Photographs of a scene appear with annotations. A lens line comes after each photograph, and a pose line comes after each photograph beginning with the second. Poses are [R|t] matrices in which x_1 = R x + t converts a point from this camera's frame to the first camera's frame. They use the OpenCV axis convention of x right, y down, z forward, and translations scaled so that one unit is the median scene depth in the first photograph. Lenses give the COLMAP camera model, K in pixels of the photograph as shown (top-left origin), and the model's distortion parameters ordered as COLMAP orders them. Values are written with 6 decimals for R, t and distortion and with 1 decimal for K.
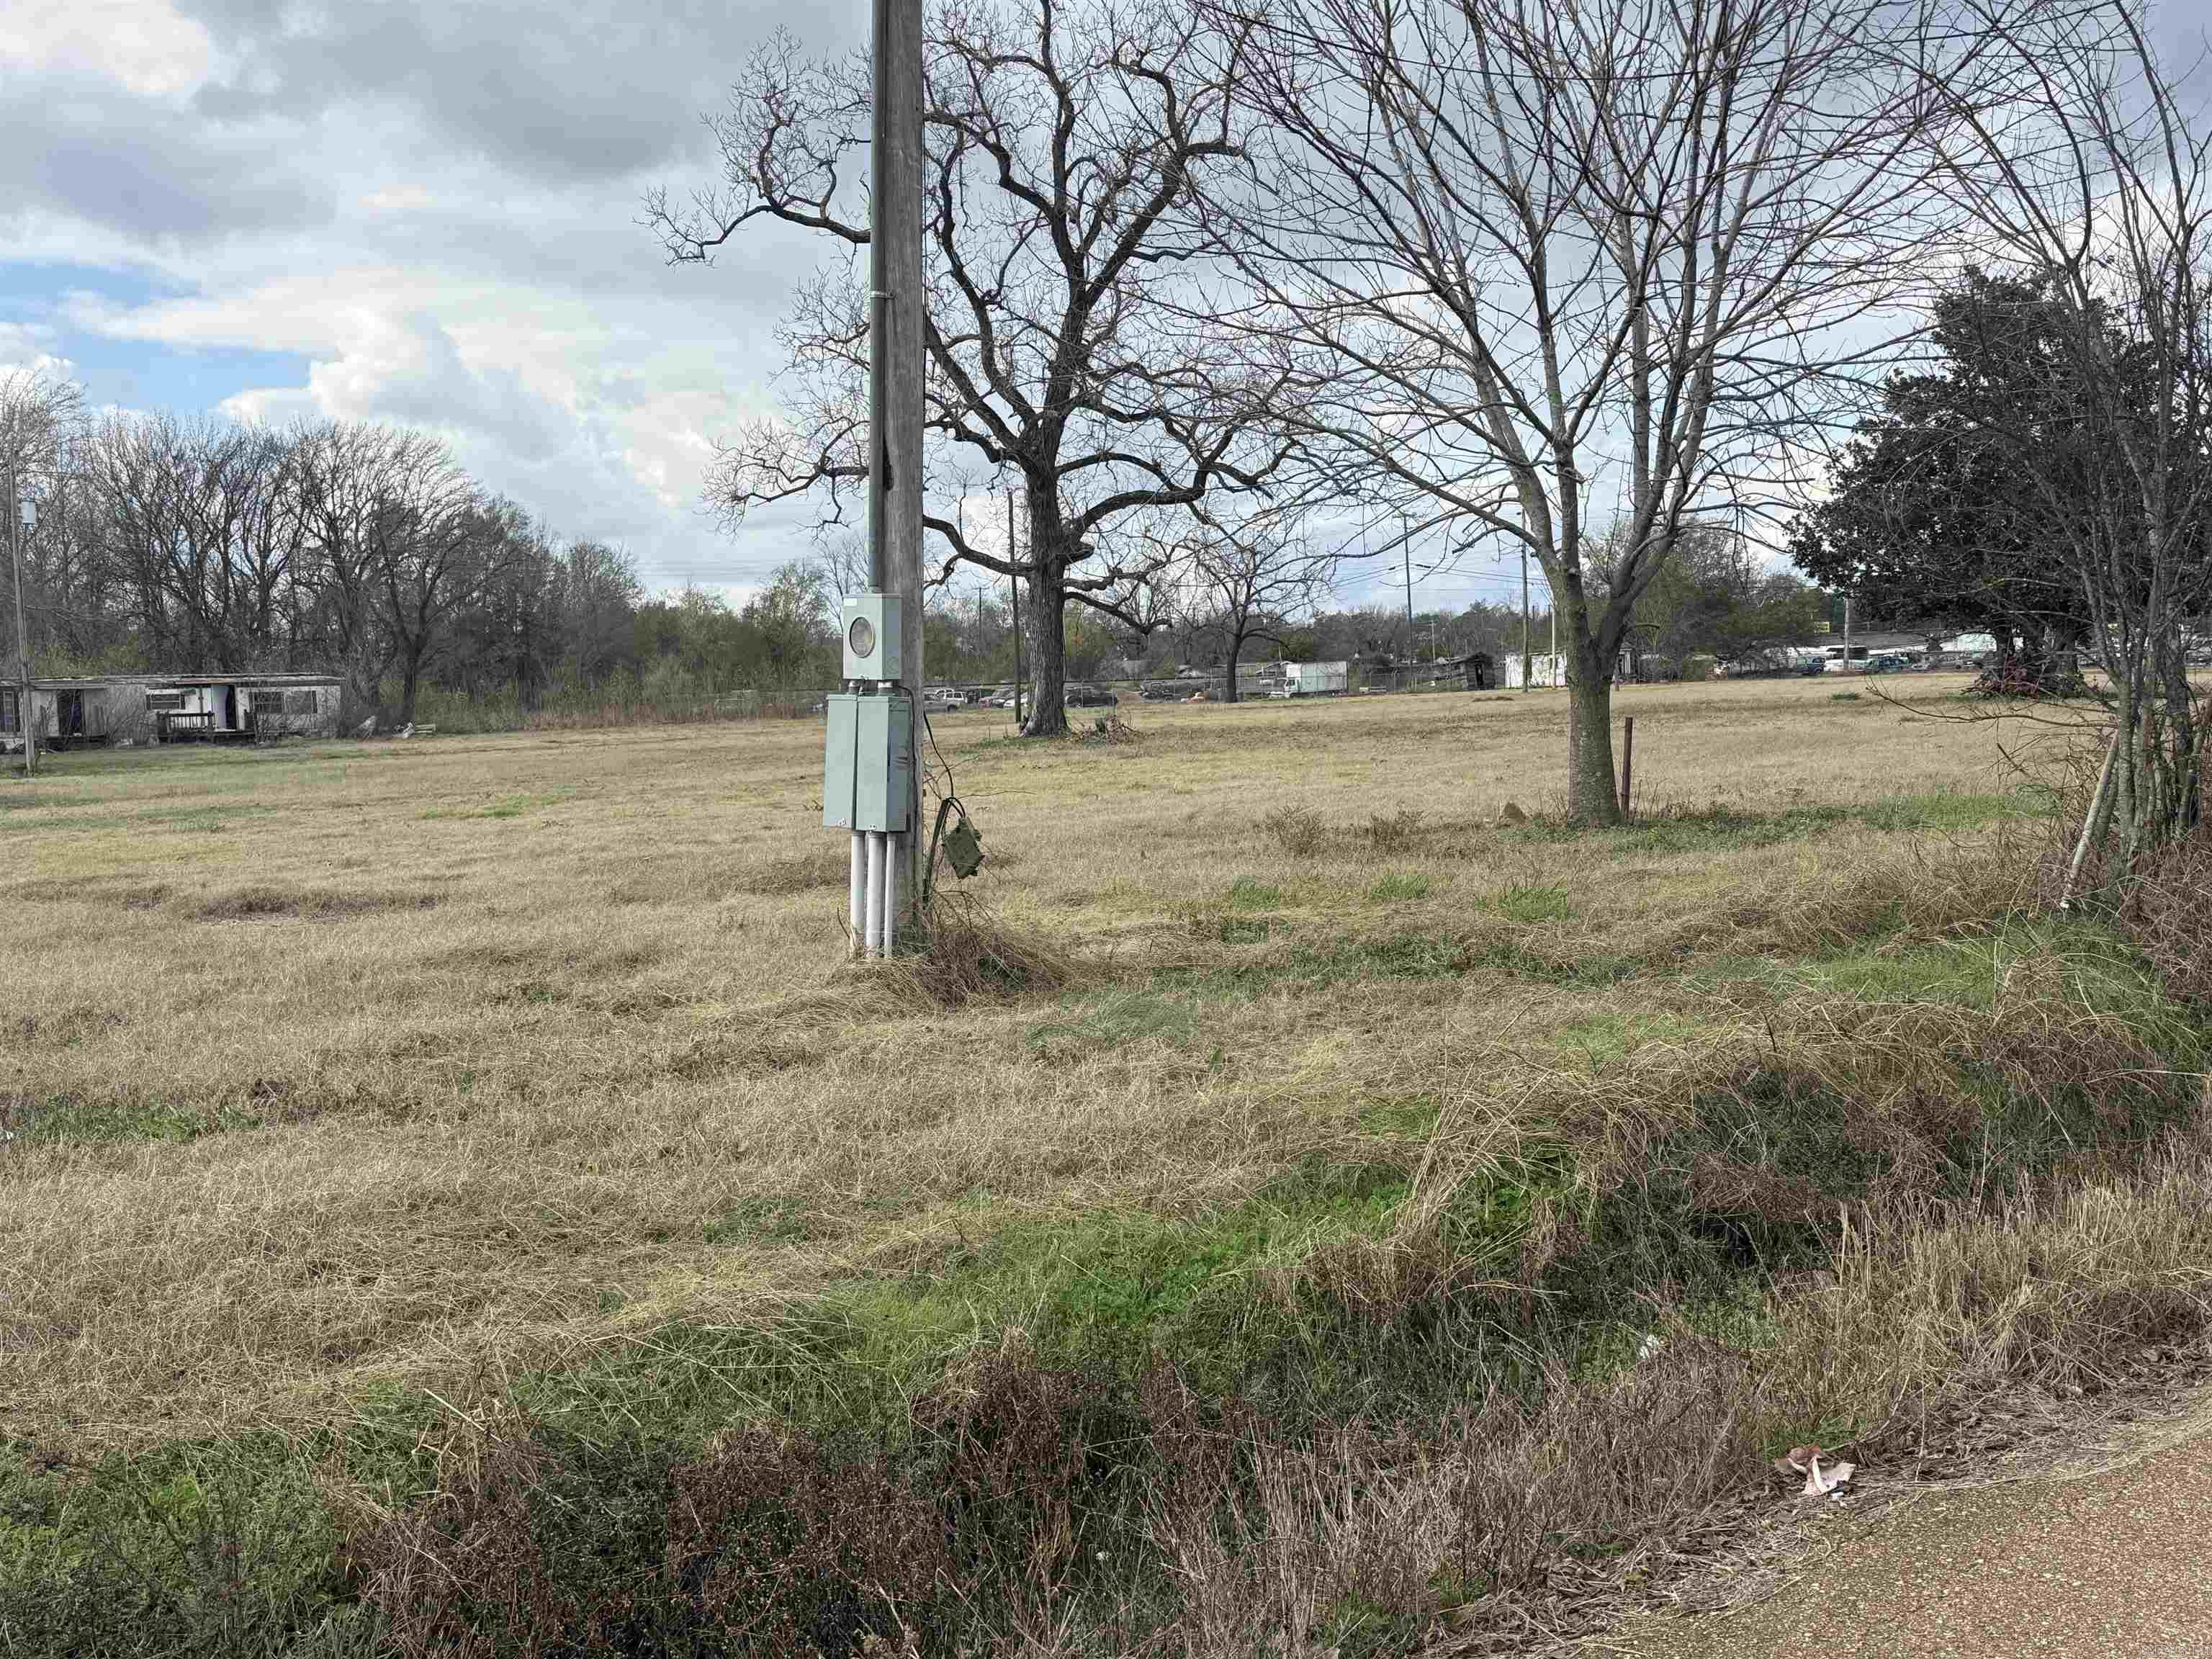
lens RADIAL K [[2272.7, 0, 1064.3], [0, 2272.7, 858.8], [0, 0, 1]] dist [0.046287, 0.000000]
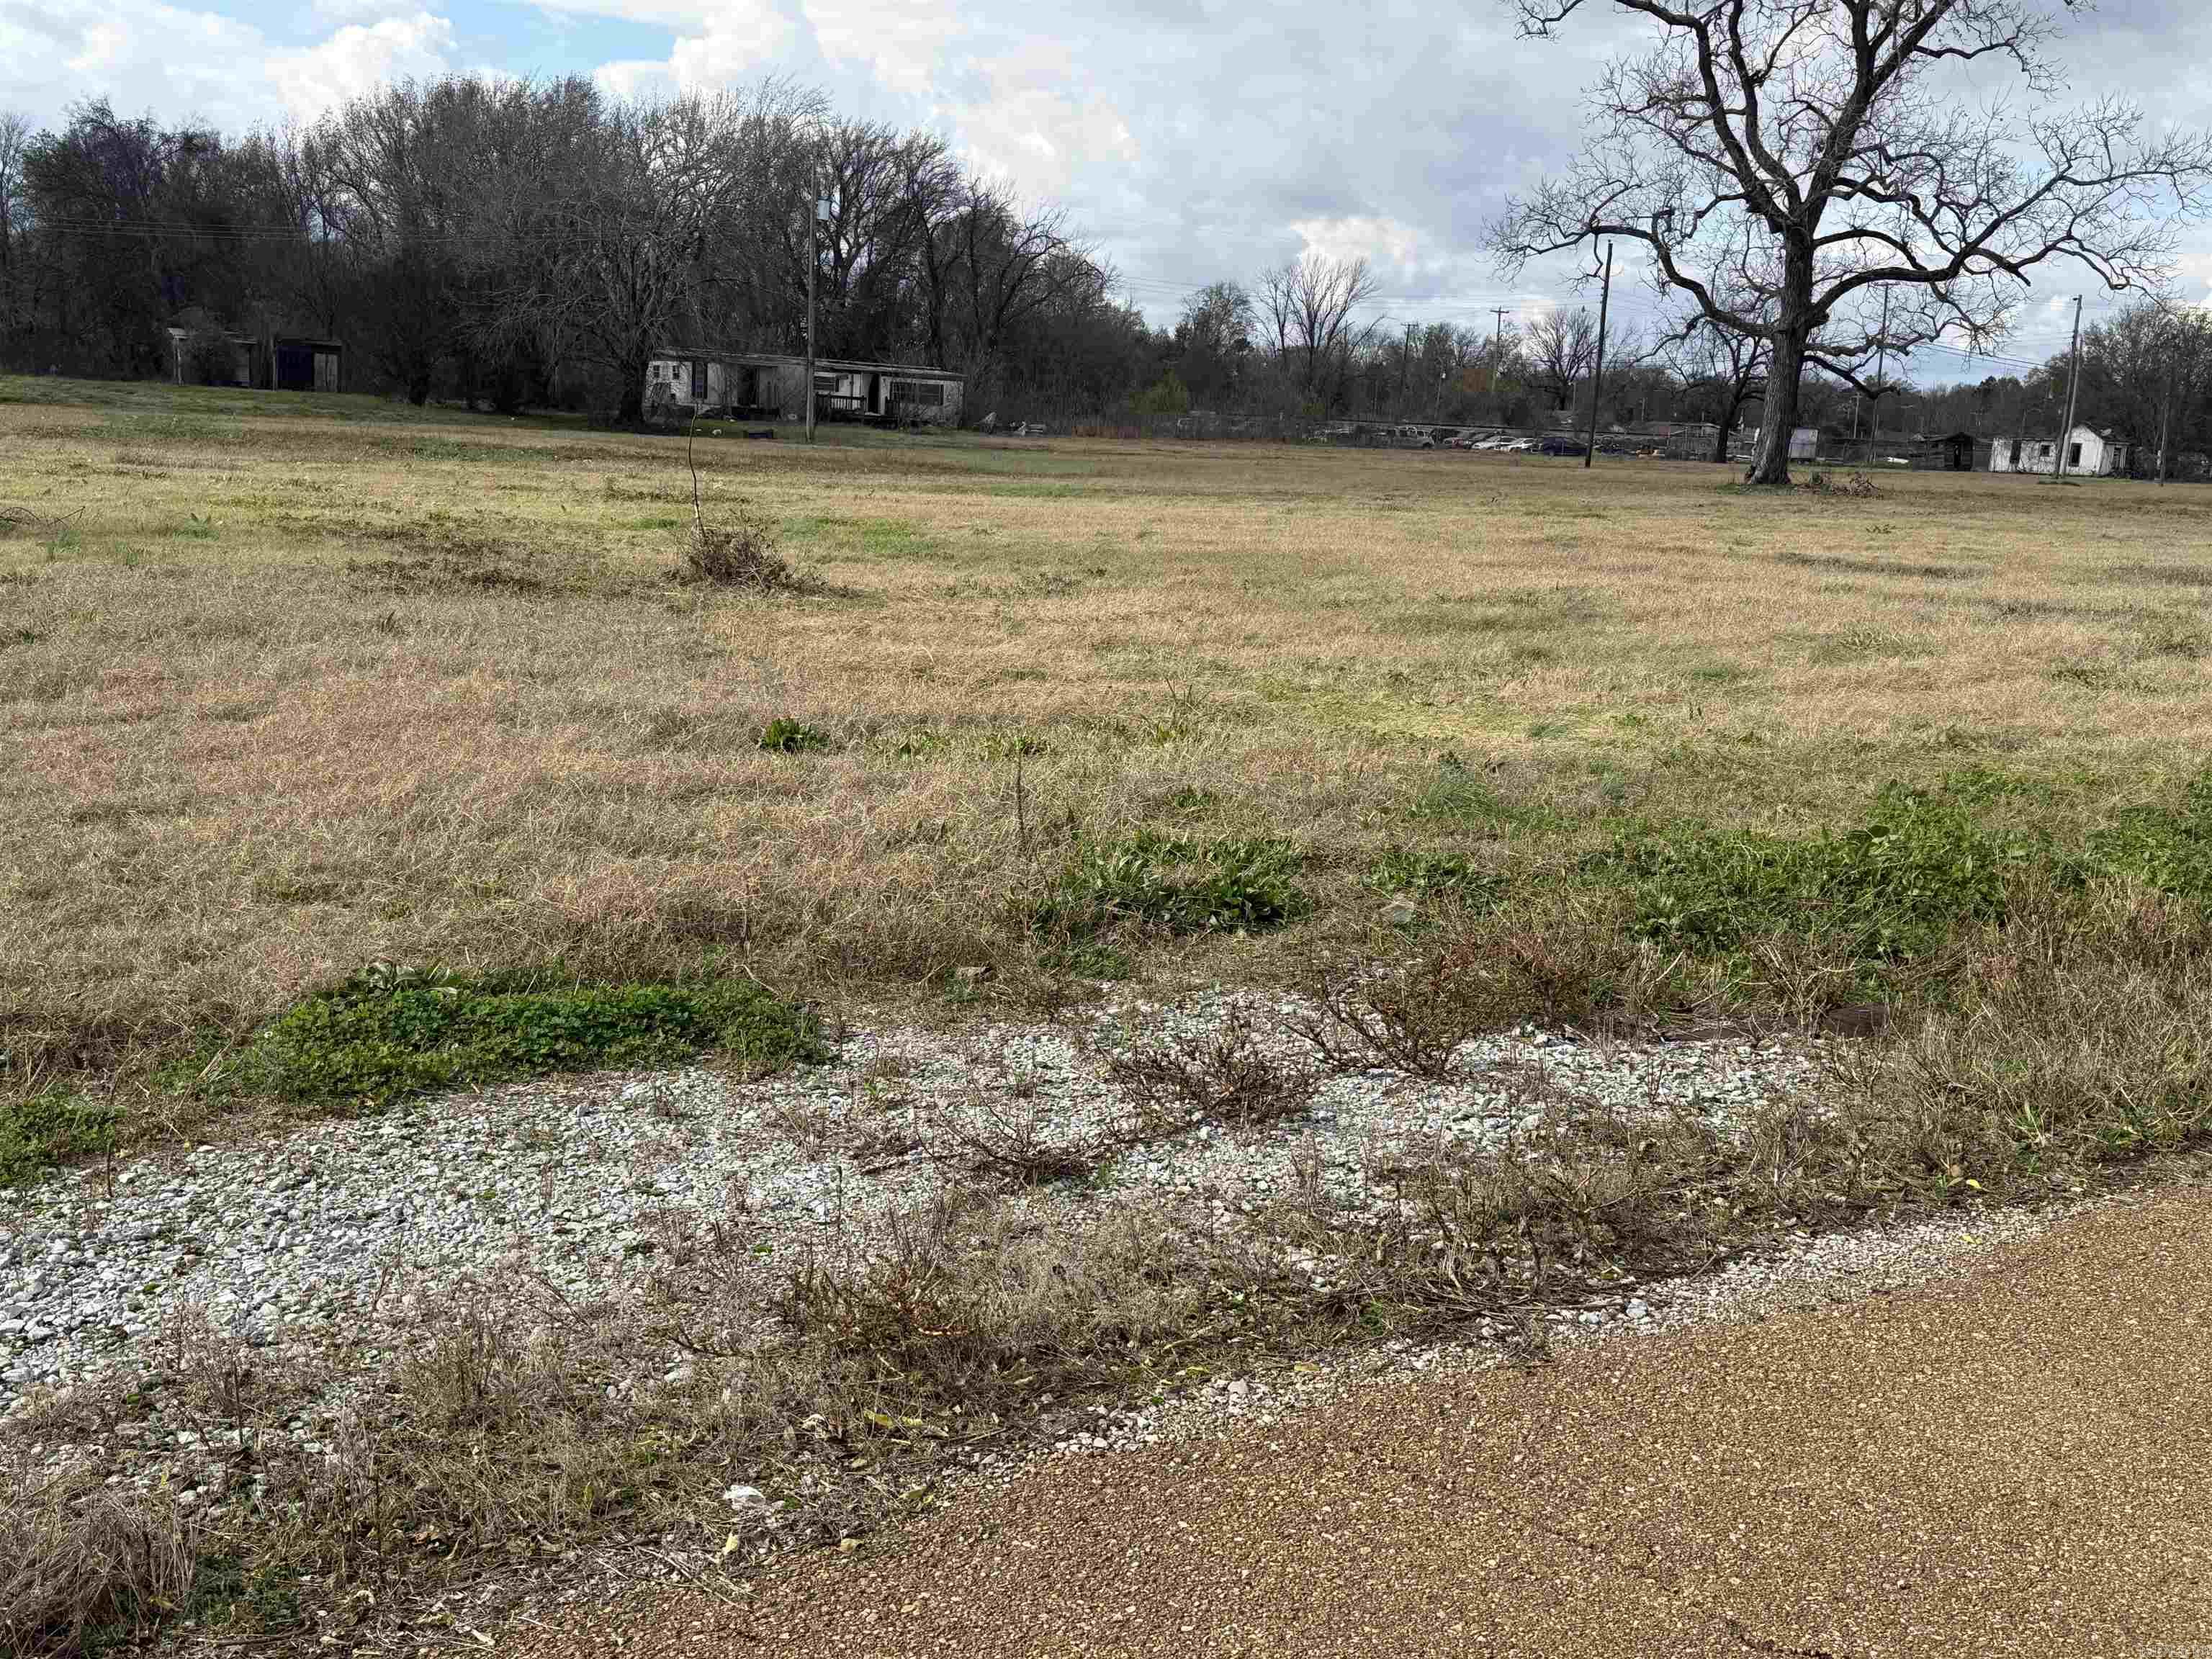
lens RADIAL K [[2272.7, 0, 1109.1], [0, 2272.7, 847.2], [0, 0, 1]] dist [0.046287, 0.000000]
pose [[0.989847, 0.102730, -0.098236, -0.117676], [-0.091259, 0.989178, 0.114883, 0.013968], [0.108975, -0.104751, 0.988510, -0.101785]]
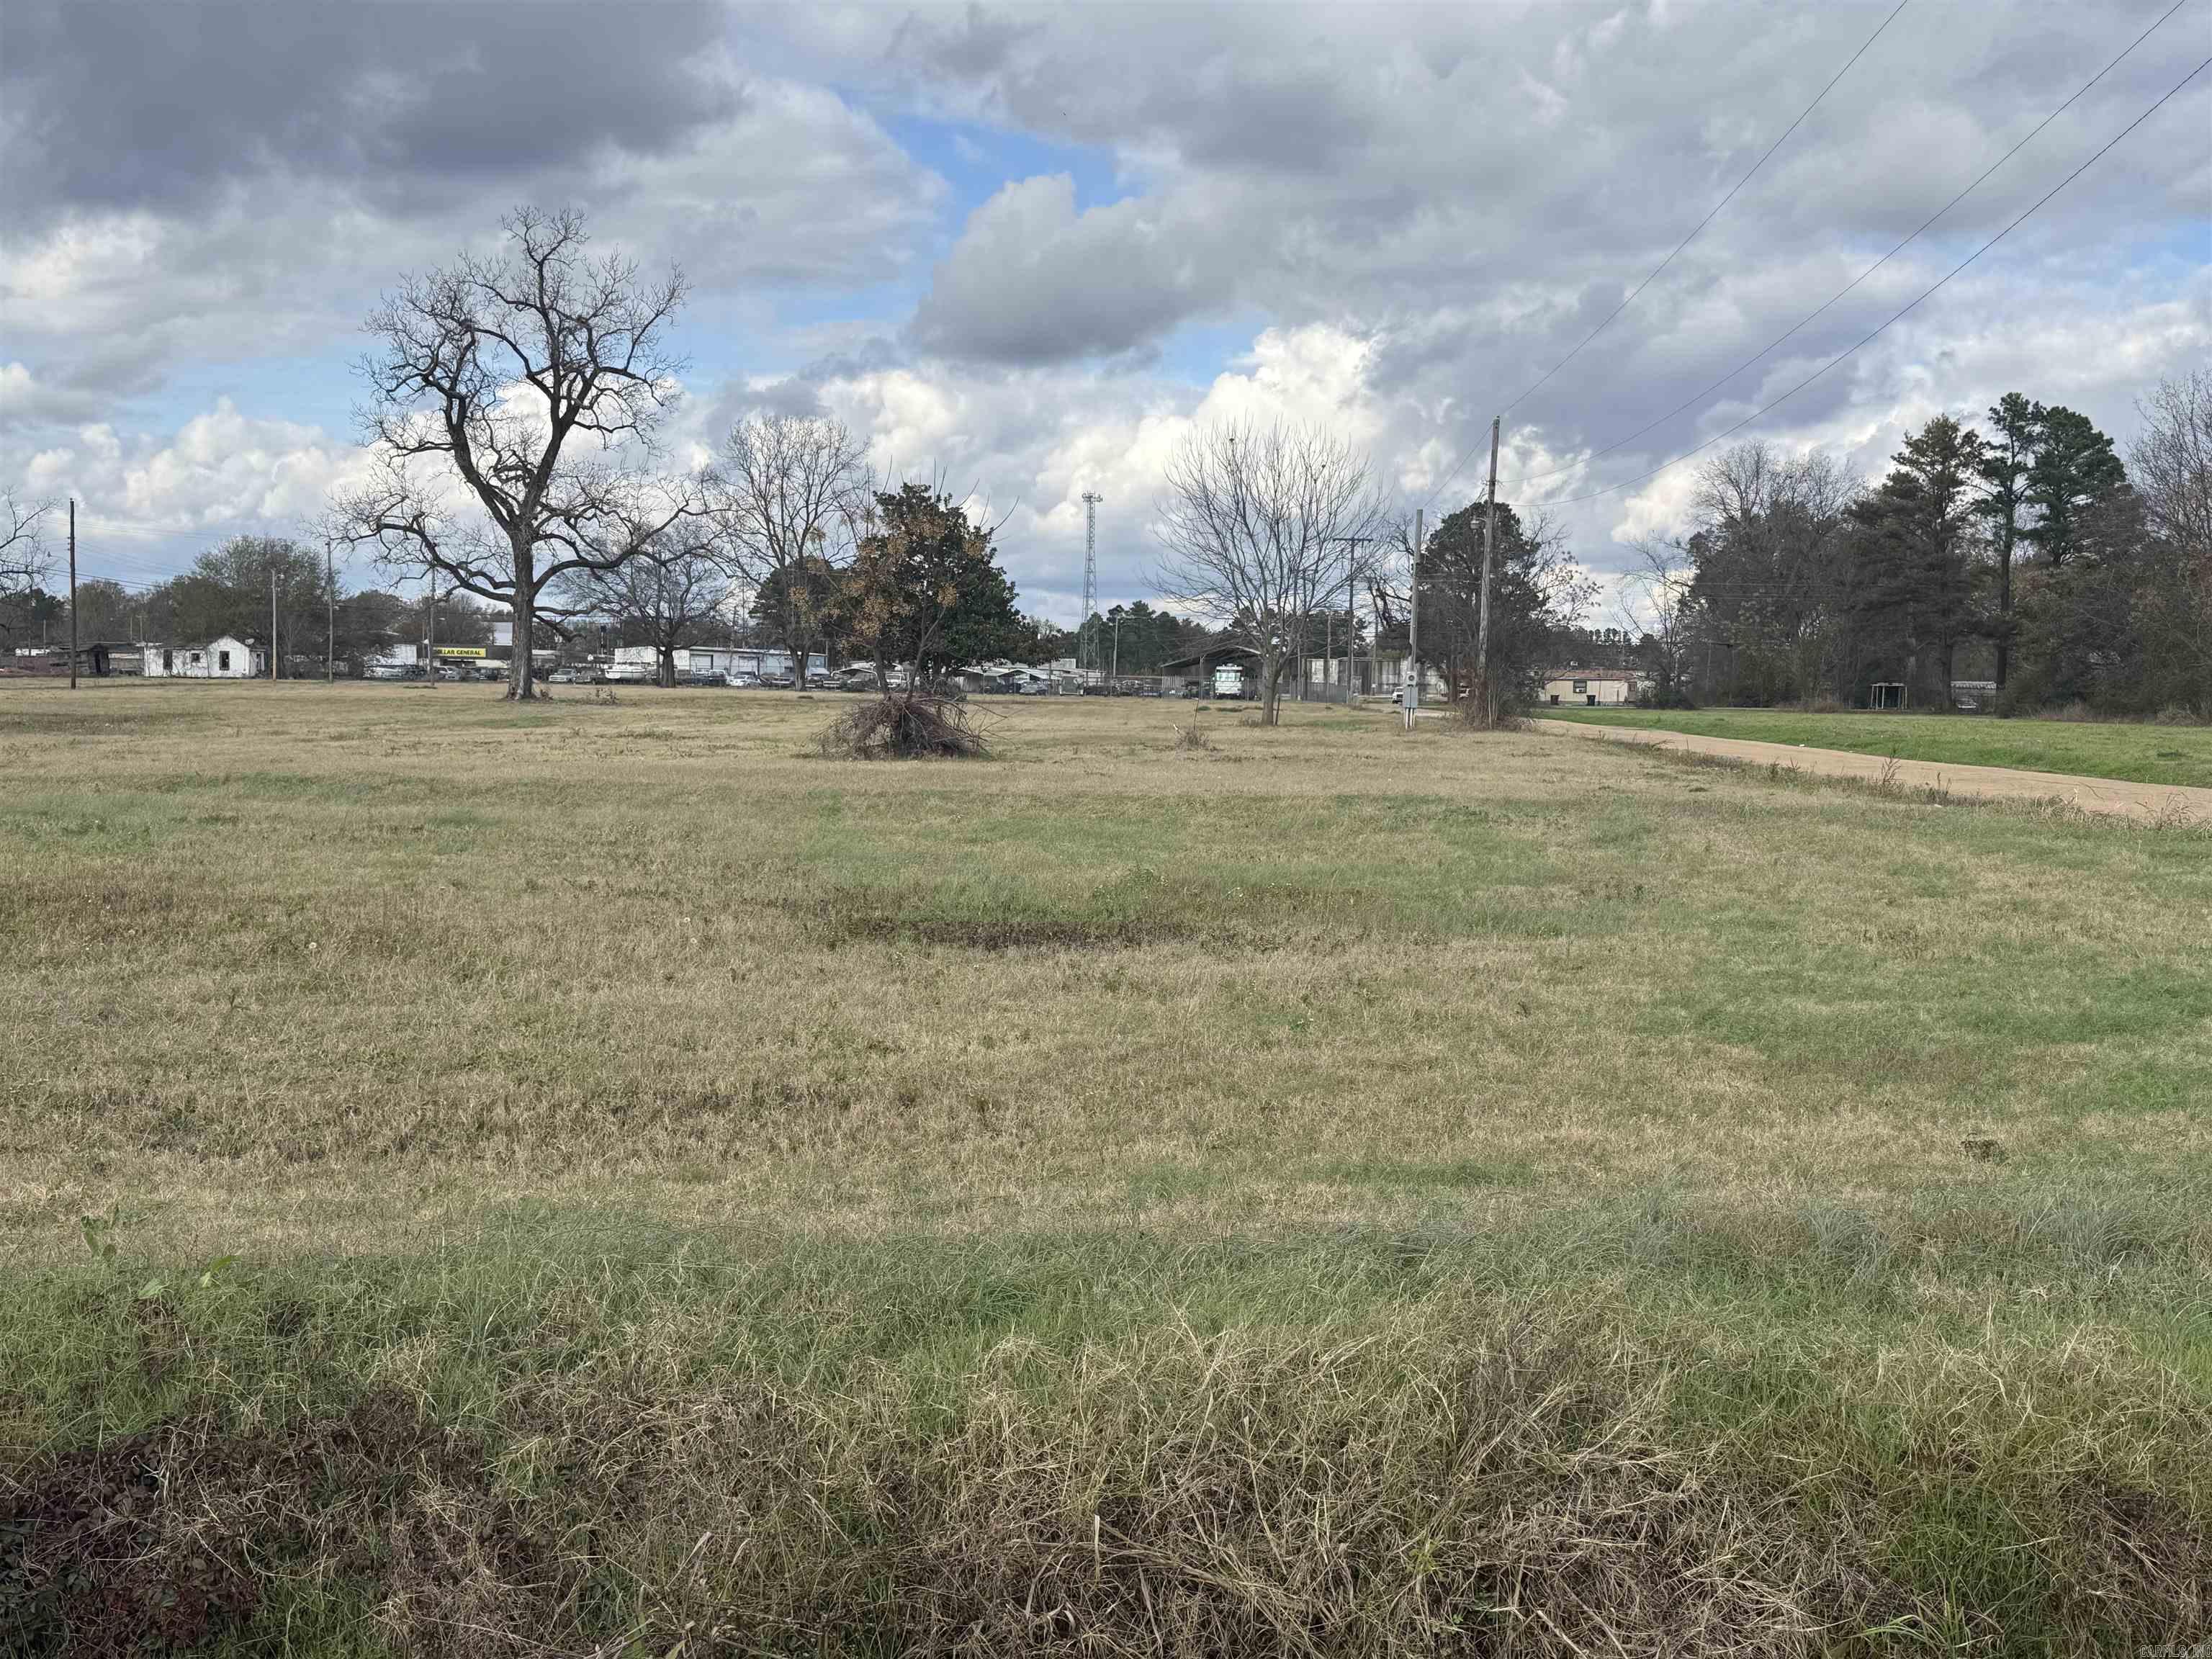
lens RADIAL K [[2272.7, 0, 1109.7], [0, 2272.7, 834.2], [0, 0, 1]] dist [0.046287, 0.000000]
pose [[0.664212, -0.004288, 0.747532, -0.567752], [0.016171, 0.999832, -0.008634, 0.040055], [-0.747369, 0.017823, 0.664170, -0.260101]]
